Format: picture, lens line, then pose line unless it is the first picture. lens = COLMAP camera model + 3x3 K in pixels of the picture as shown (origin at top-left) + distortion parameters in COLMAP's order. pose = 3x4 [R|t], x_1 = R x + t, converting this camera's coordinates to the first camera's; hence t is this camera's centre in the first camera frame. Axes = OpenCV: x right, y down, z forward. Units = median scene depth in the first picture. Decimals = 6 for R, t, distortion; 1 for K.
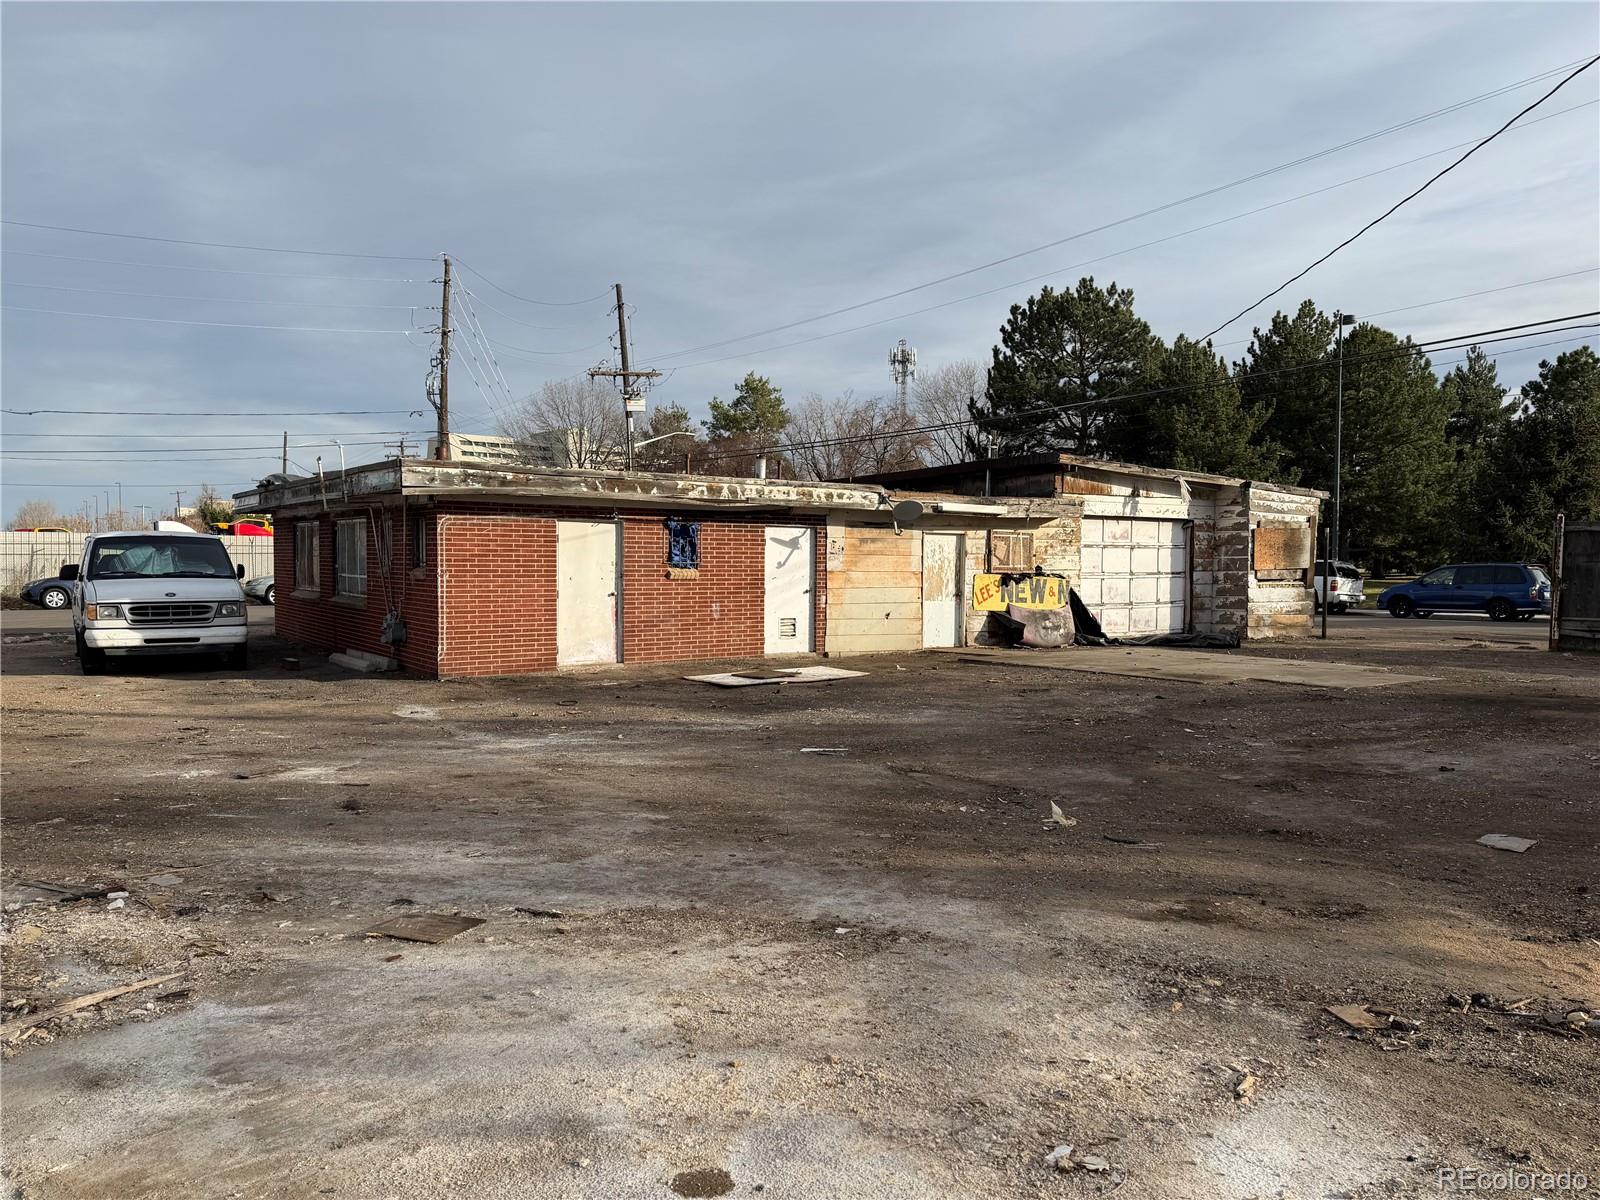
lens RADIAL K [[1122.1, 0, 823.6], [0, 1122.1, 609.8], [0, 0, 1]] dist [0.154381, -0.216473]
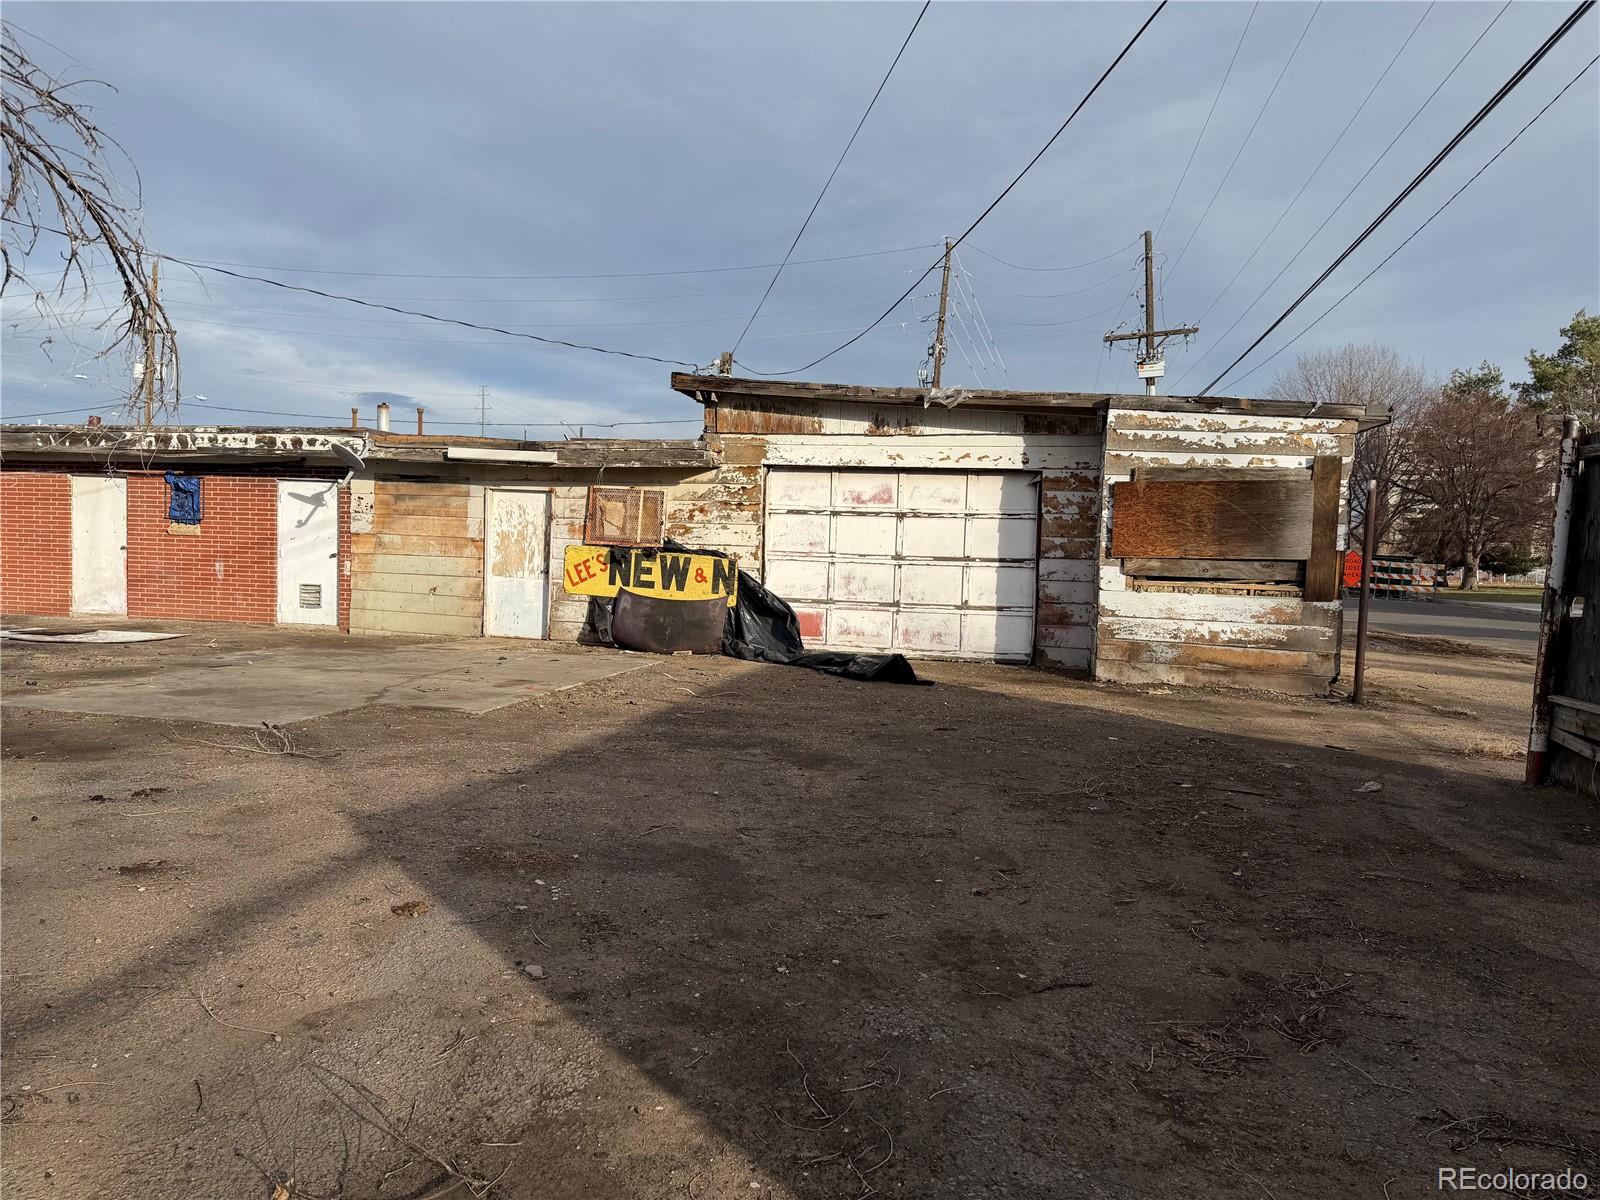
lens RADIAL K [[1122.1, 0, 823.6], [0, 1122.1, 609.8], [0, 0, 1]] dist [0.154381, -0.216473]
pose [[0.665561, 0.056498, -0.744202, 0.811368], [-0.061710, 0.997882, 0.020569, -0.014502], [0.743788, 0.032235, 0.667638, 0.623286]]
